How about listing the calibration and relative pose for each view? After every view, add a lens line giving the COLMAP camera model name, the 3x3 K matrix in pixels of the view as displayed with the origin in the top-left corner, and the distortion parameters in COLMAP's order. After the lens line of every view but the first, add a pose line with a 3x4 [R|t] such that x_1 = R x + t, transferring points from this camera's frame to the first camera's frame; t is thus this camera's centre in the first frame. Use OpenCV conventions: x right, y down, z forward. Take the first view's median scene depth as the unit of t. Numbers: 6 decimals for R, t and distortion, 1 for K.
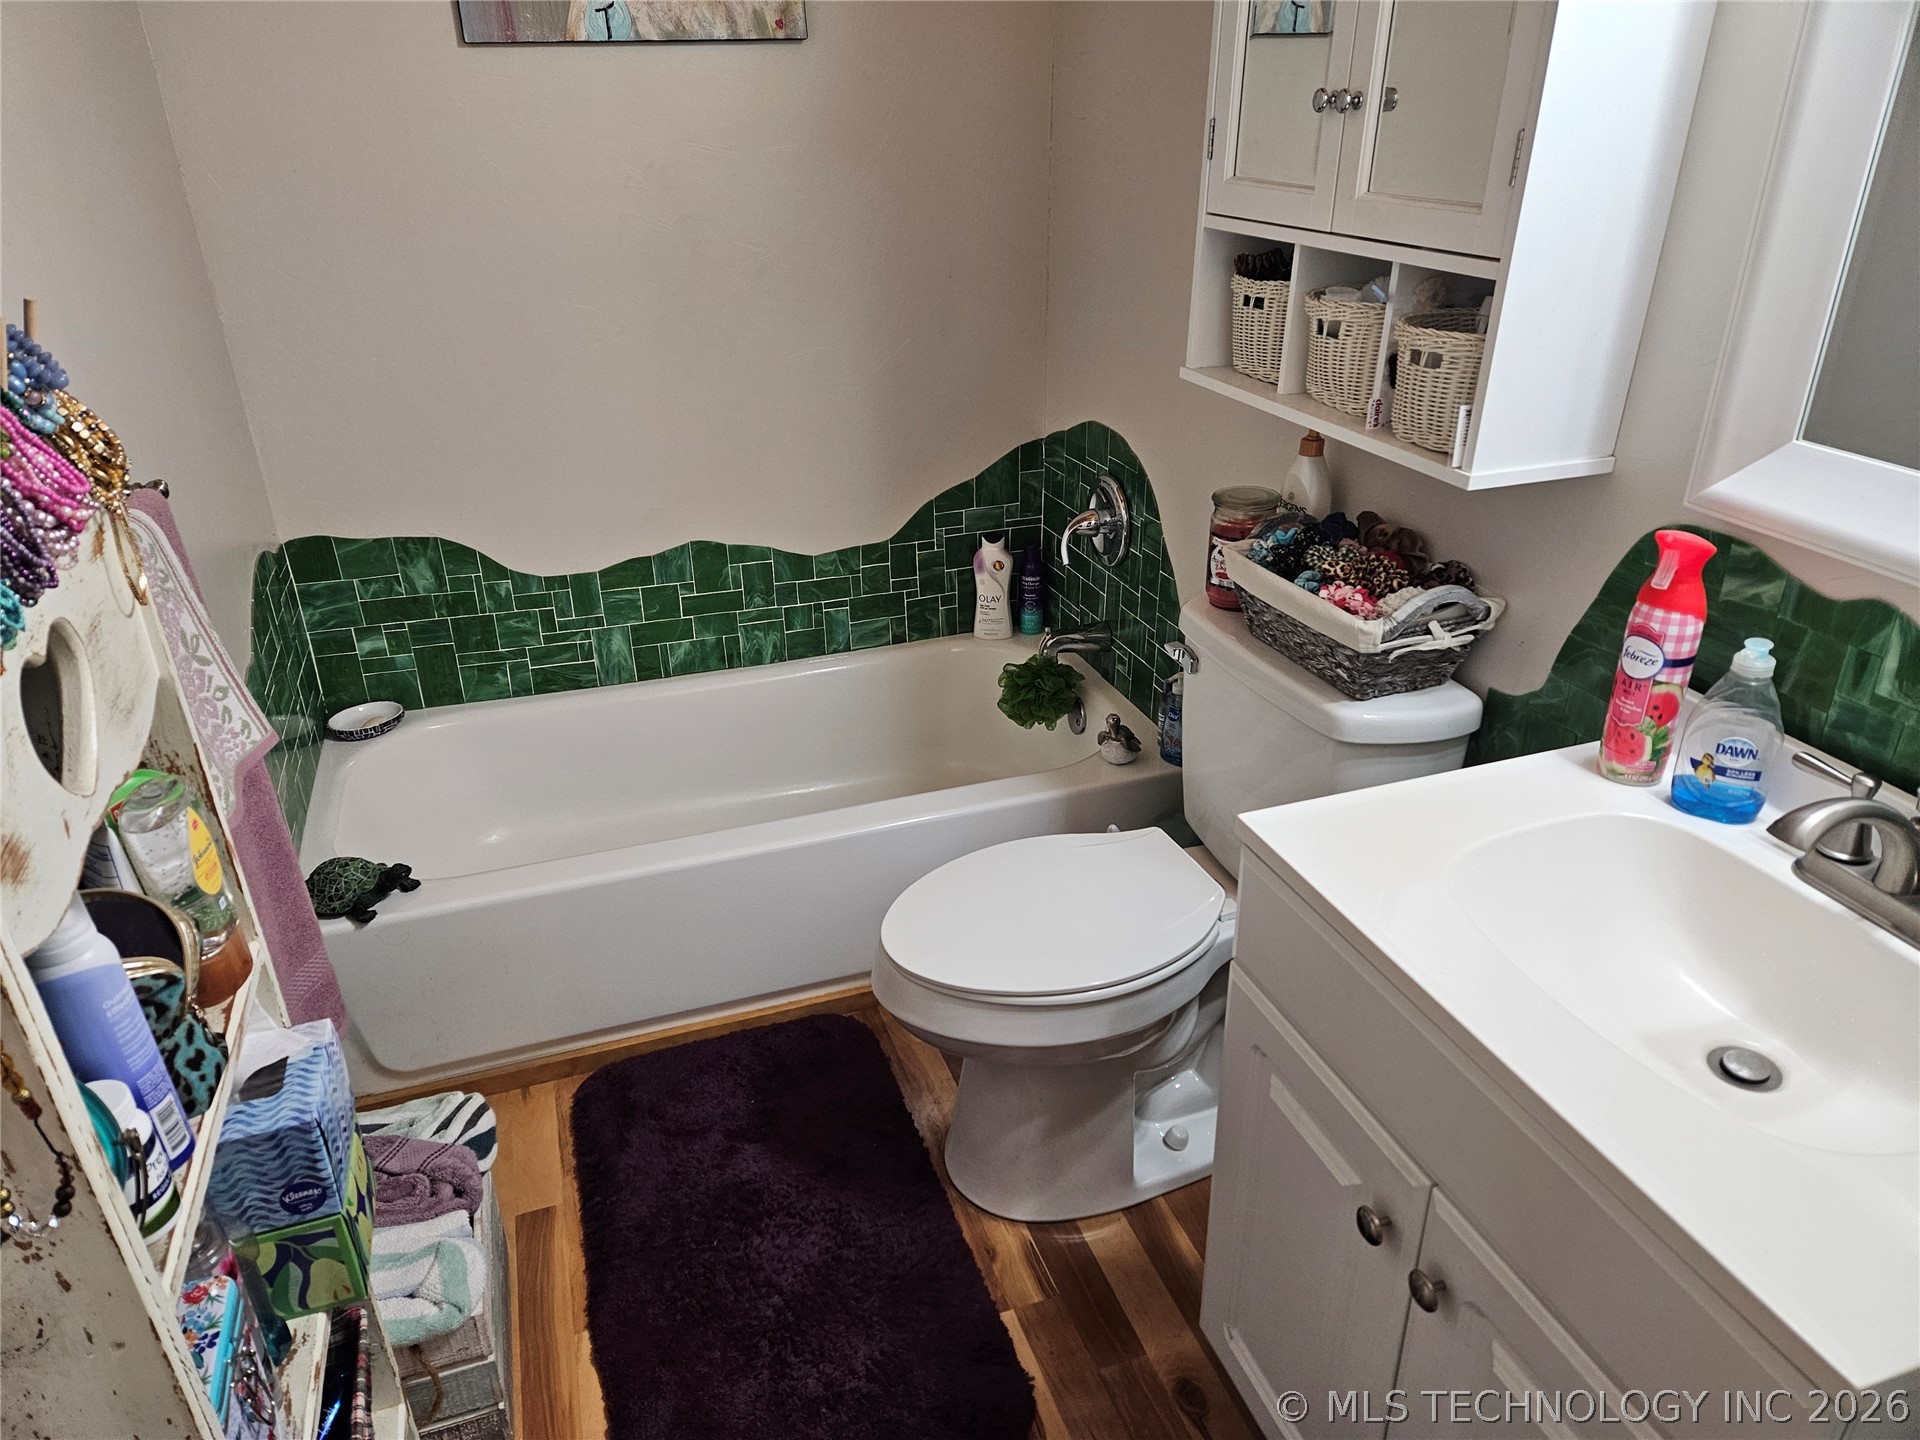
lens RADIAL K [[1277.6, 0, 938.9], [0, 1277.6, 743.5], [0, 0, 1]] dist [0.081472, -0.070879]
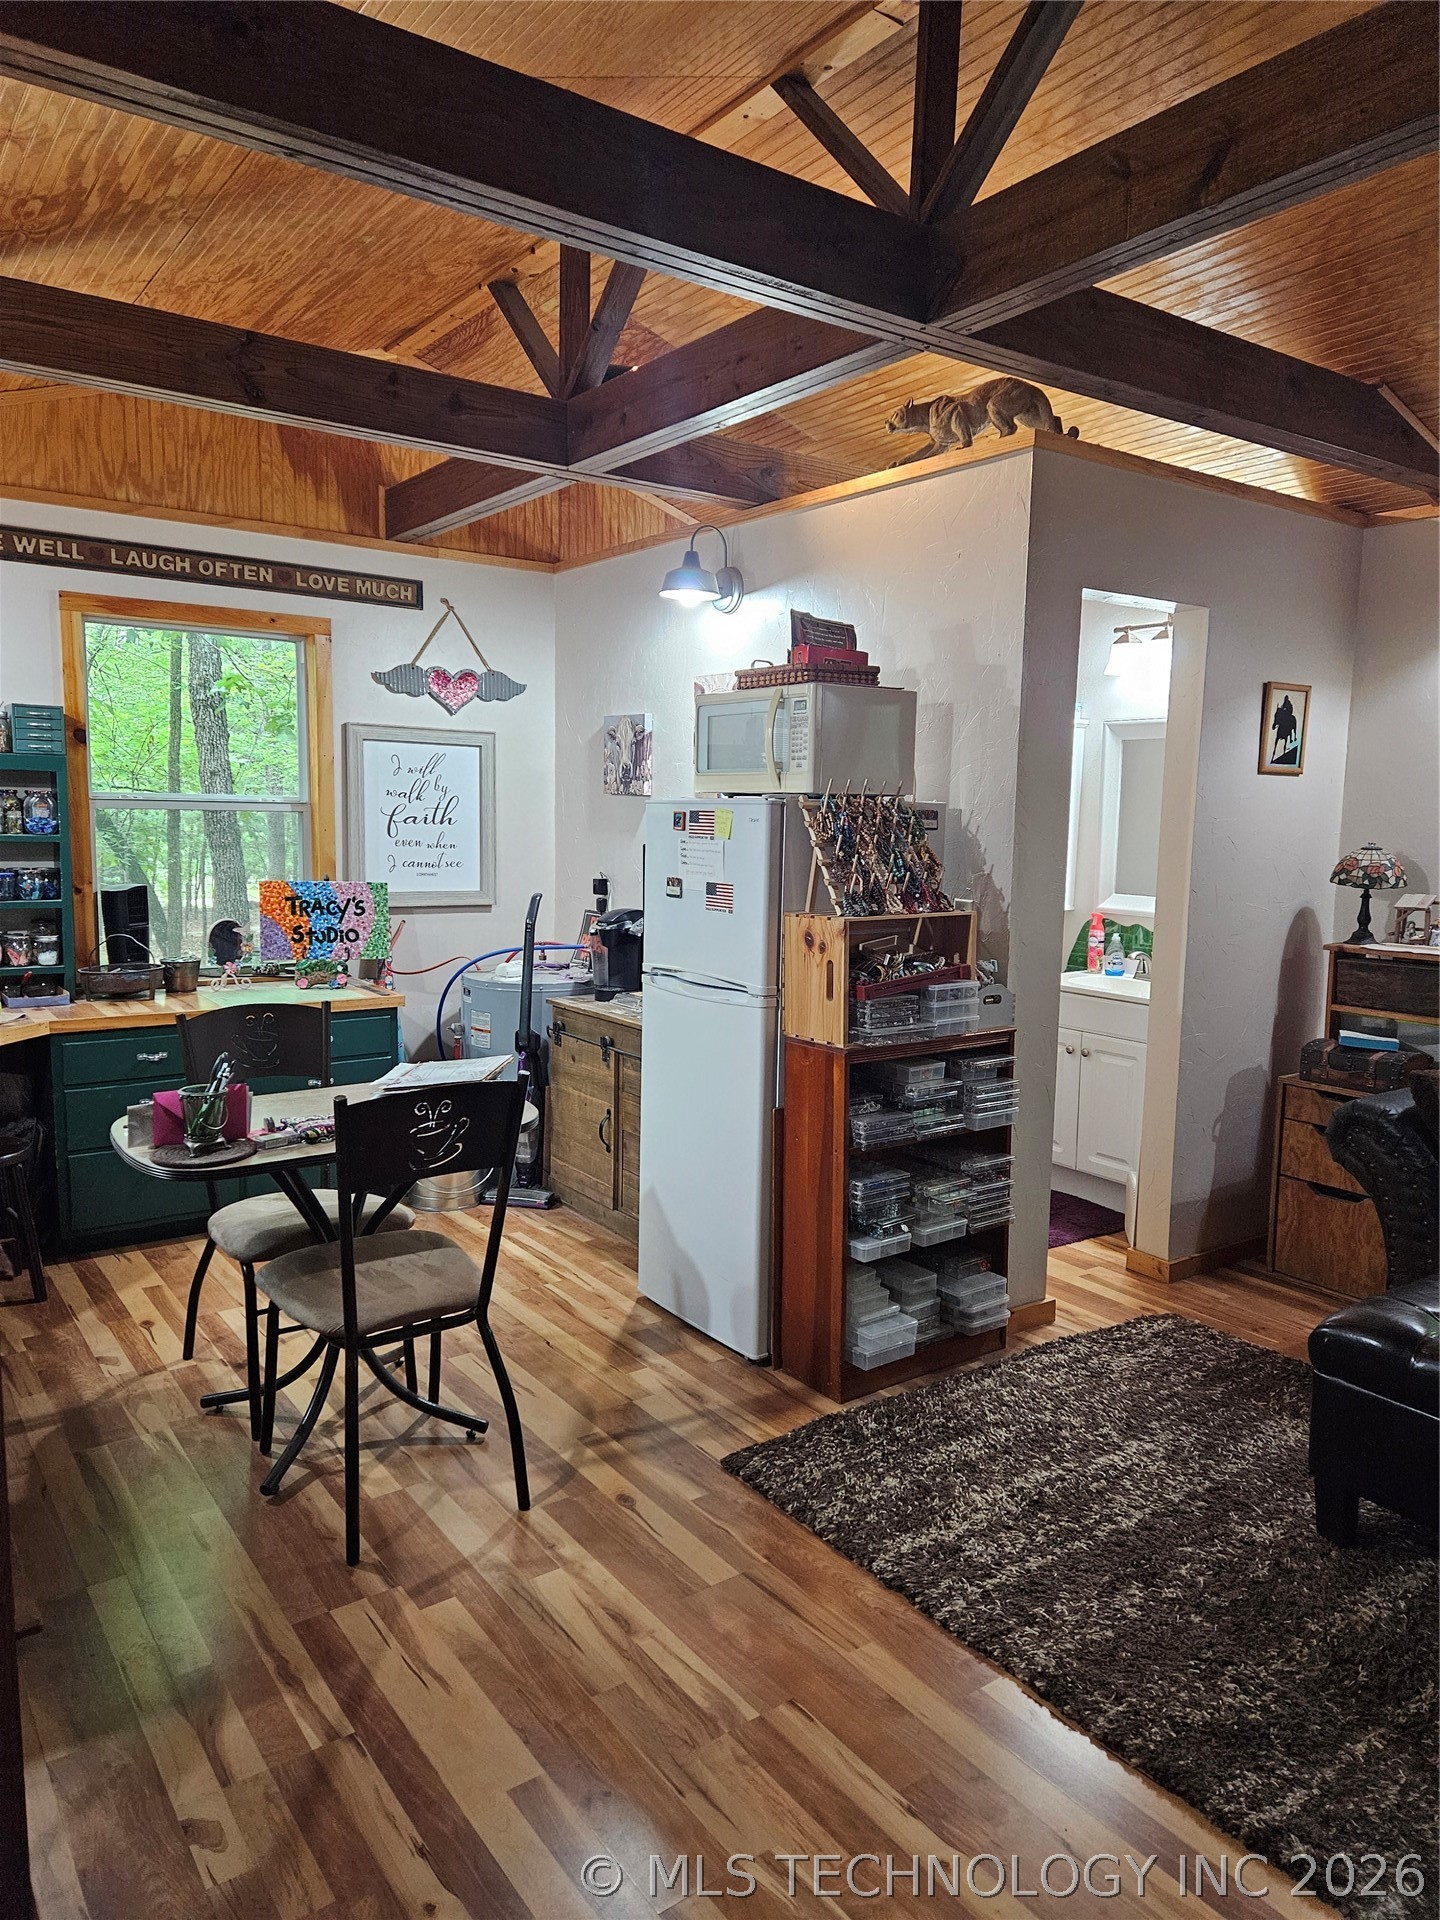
lens RADIAL K [[1277.6, 0, 711.9], [0, 1277.6, 957.5], [0, 0, 1]] dist [0.081472, -0.070879]
pose [[0.953912, -0.001624, 0.300083, -1.336360], [0.104501, 0.939191, -0.327108, 0.854276], [-0.281304, 0.343391, 0.896075, -1.684292]]
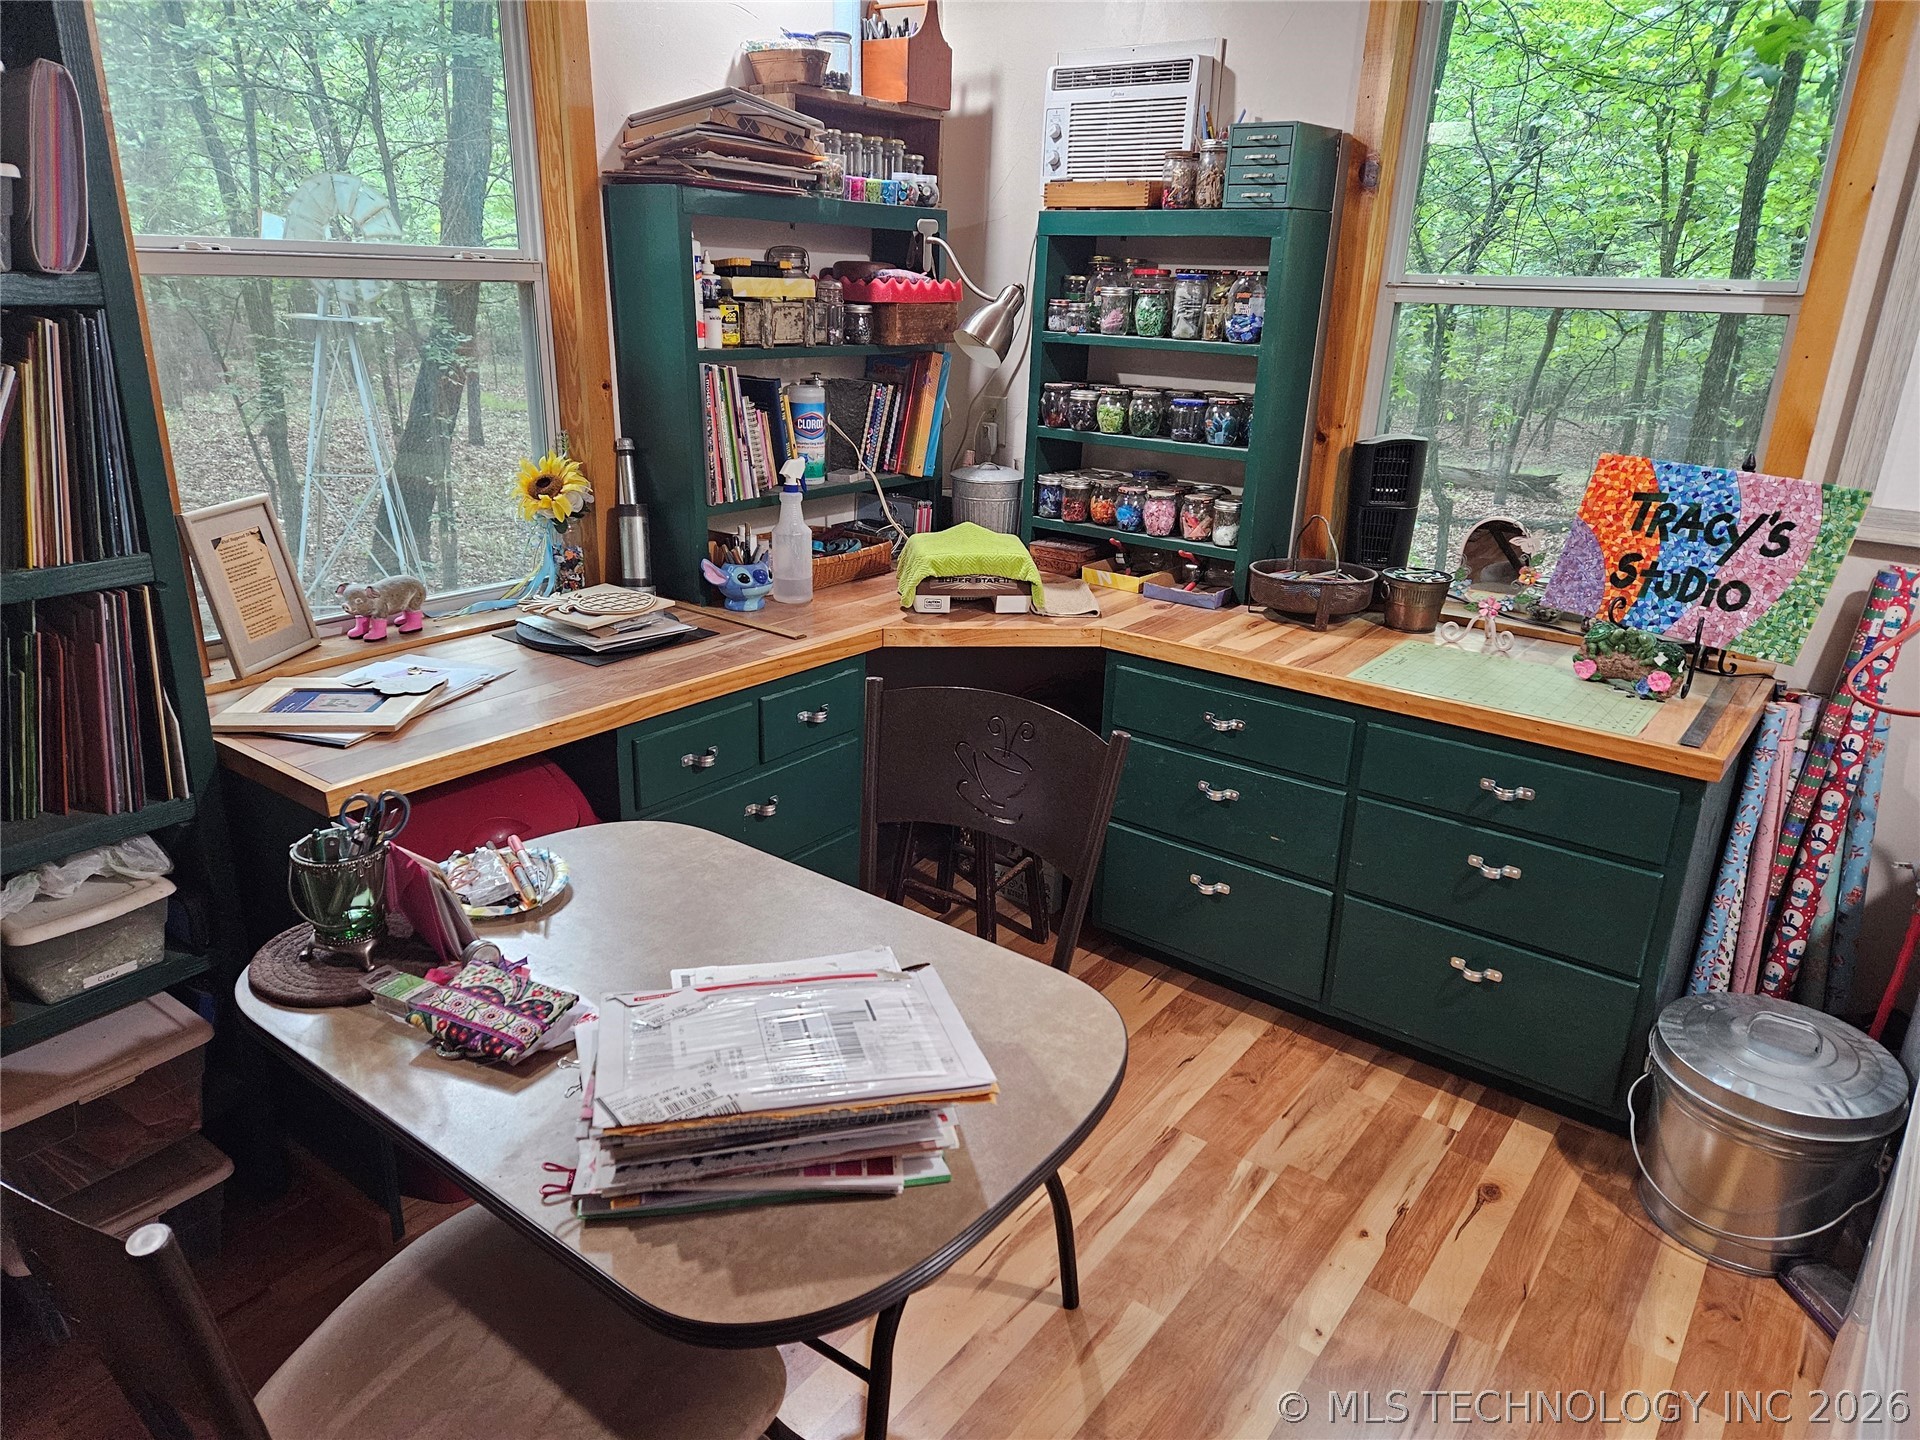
lens RADIAL K [[1277.6, 0, 979.1], [0, 1277.6, 714.6], [0, 0, 1]] dist [0.081472, -0.070879]
pose [[0.581407, 0.297652, -0.757211, -0.675379], [-0.405656, 0.912799, 0.047339, 0.177598], [0.705273, 0.279644, 0.651452, -0.344790]]
